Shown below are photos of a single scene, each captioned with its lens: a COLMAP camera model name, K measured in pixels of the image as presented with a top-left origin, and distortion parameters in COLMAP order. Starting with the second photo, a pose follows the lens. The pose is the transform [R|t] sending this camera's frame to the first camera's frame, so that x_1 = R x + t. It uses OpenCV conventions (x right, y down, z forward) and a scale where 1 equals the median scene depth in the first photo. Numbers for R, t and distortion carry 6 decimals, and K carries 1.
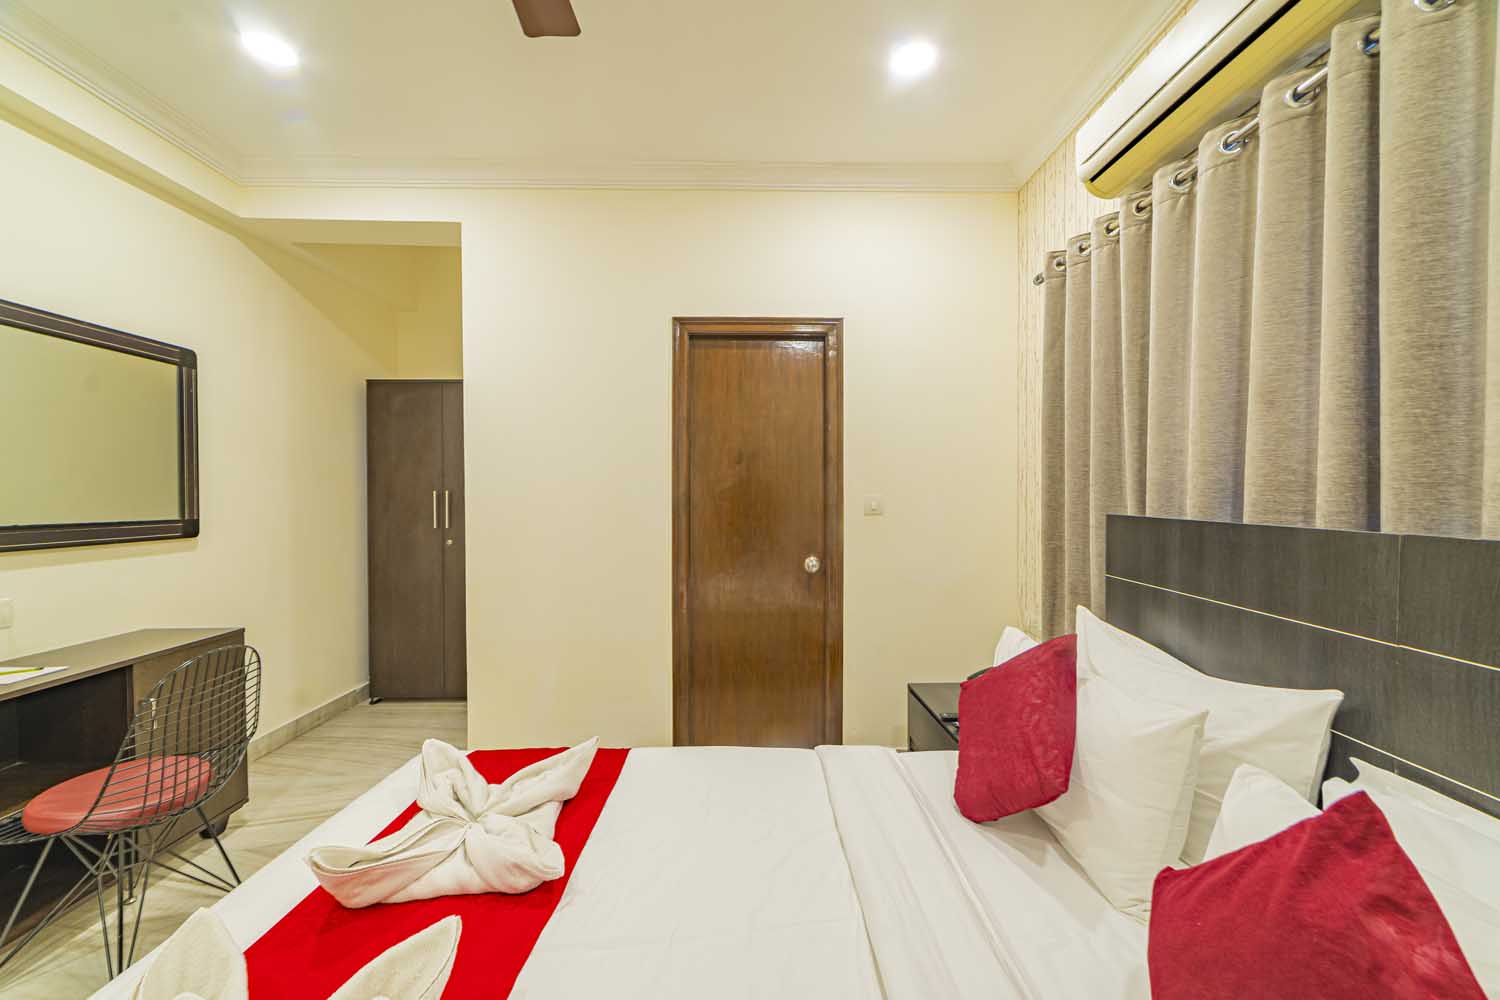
lens RADIAL K [[578.9, 0, 750.0], [0, 578.9, 500.0], [0, 0, 1]] dist [0.000390, 0.000077]
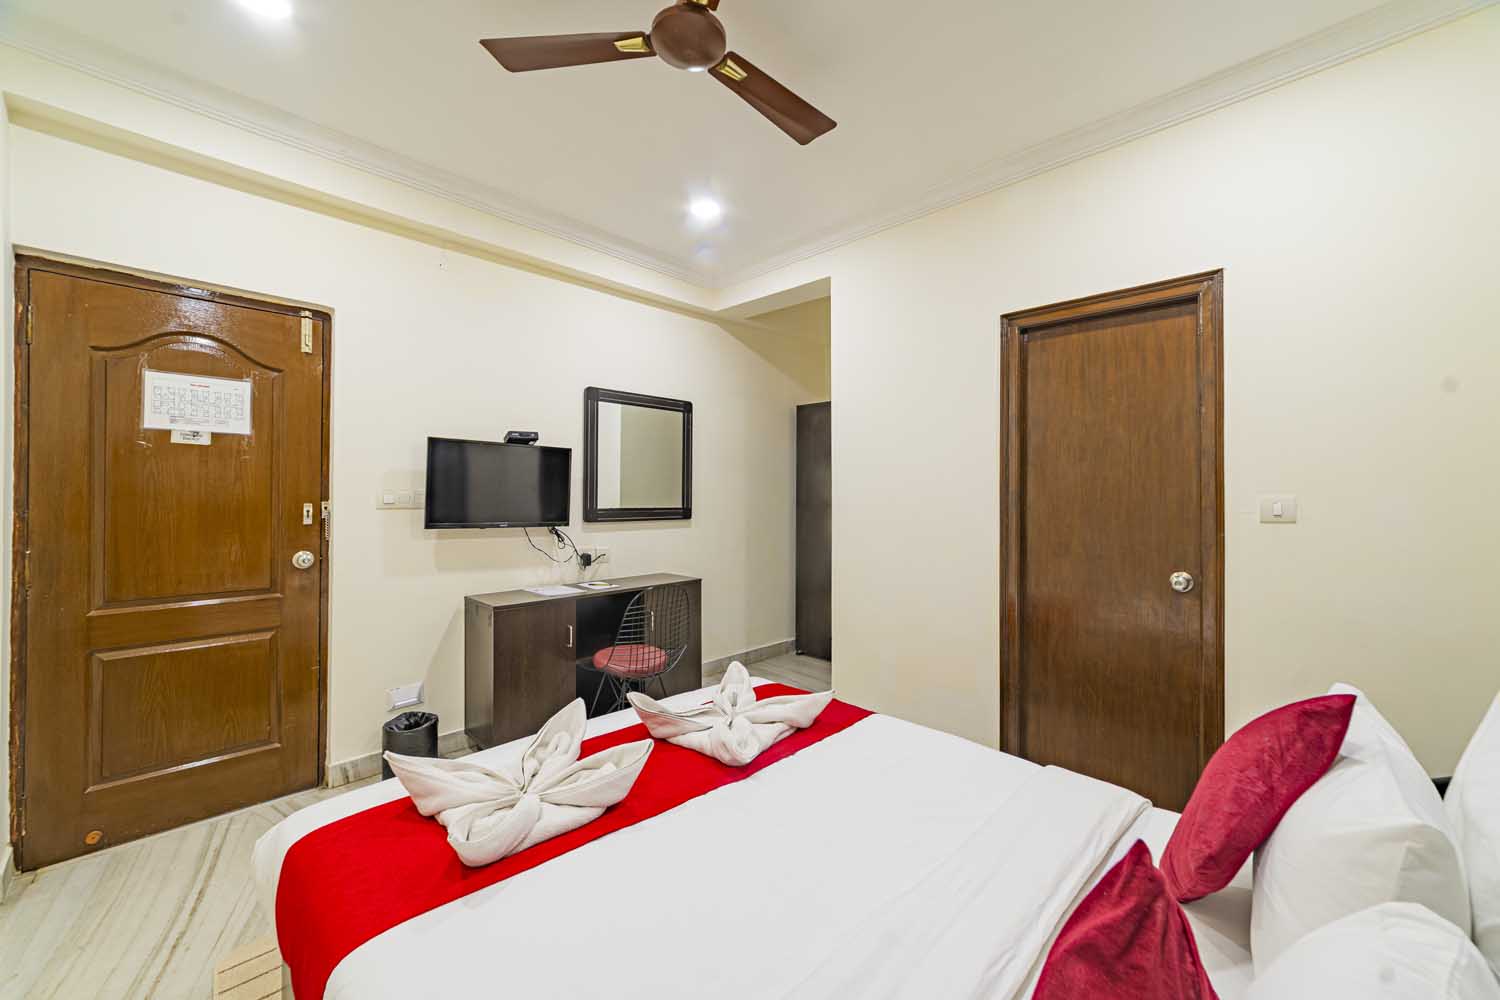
lens RADIAL K [[580.6, 0, 747.2], [0, 580.6, 487.9], [0, 0, 1]] dist [-0.000237, 0.000039]
pose [[0.699369, -0.003061, -0.714754, 0.352856], [-0.014256, 0.999732, -0.018231, 0.005950], [0.714619, 0.022940, 0.699138, 0.001130]]
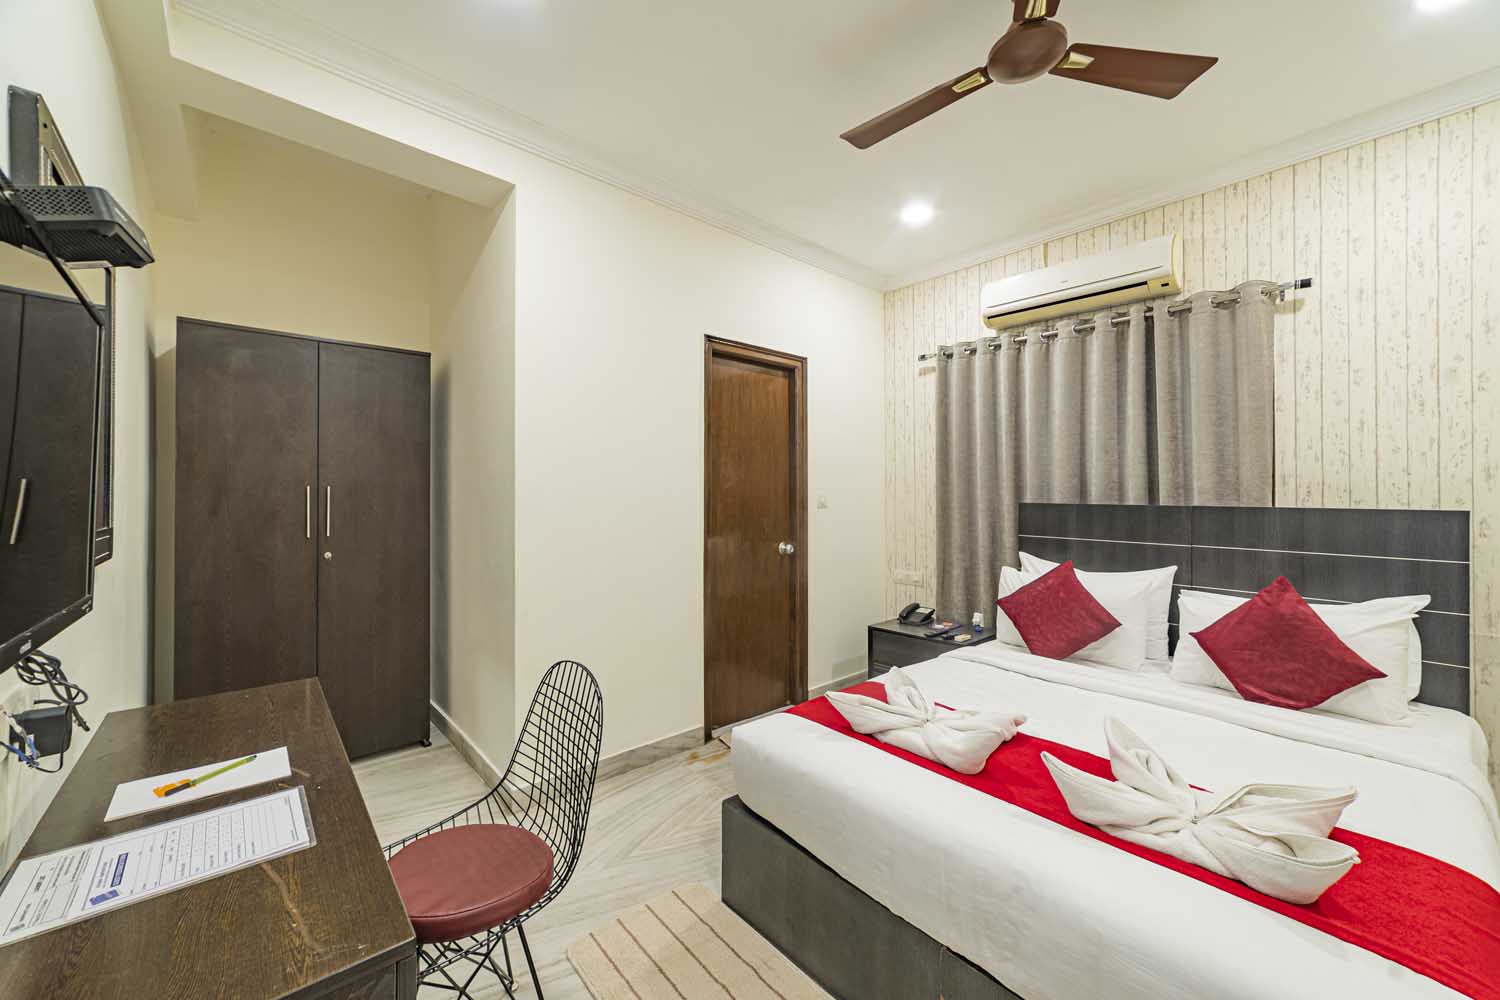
lens RADIAL K [[574.2, 0, 750.4], [0, 574.2, 488.7], [0, 0, 1]] dist [-0.000722, -0.000025]
pose [[0.750563, 0.006648, 0.660766, -1.033961], [0.005300, 0.999857, -0.016080, 0.002464], [-0.660778, 0.015571, 0.750420, 0.147887]]
